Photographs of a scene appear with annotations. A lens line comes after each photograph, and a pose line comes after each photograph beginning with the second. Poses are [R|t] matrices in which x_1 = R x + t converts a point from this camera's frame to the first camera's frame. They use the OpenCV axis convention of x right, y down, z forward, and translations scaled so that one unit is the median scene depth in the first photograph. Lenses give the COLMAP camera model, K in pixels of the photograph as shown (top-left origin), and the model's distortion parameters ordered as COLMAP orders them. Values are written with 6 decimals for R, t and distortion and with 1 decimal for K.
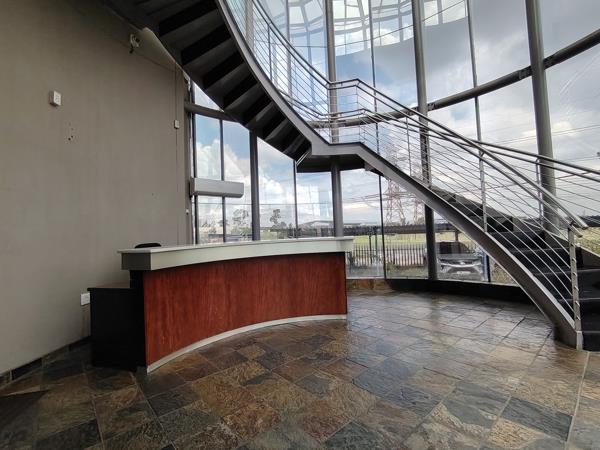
lens RADIAL K [[275.8, 0, 300.0], [0, 275.8, 225.0], [0, 0, 1]] dist [-0.016135, 0.000788]
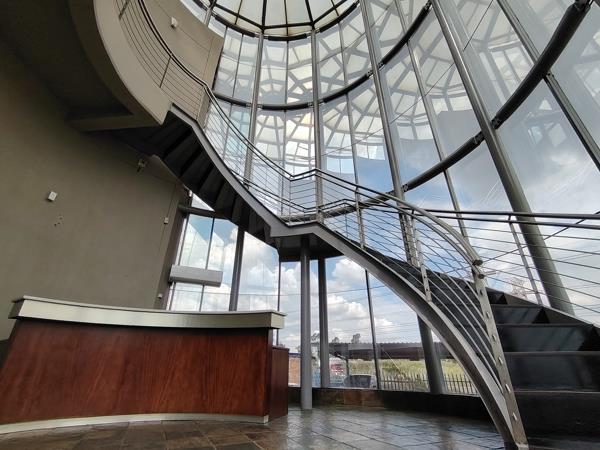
lens RADIAL K [[275.8, 0, 300.0], [0, 275.8, 225.0], [0, 0, 1]] dist [-0.016135, 0.000788]
pose [[0.963123, -0.077840, -0.257557, 0.389894], [-0.035433, 0.912208, -0.408192, 0.110944], [0.266719, 0.402265, 0.875810, 0.107269]]
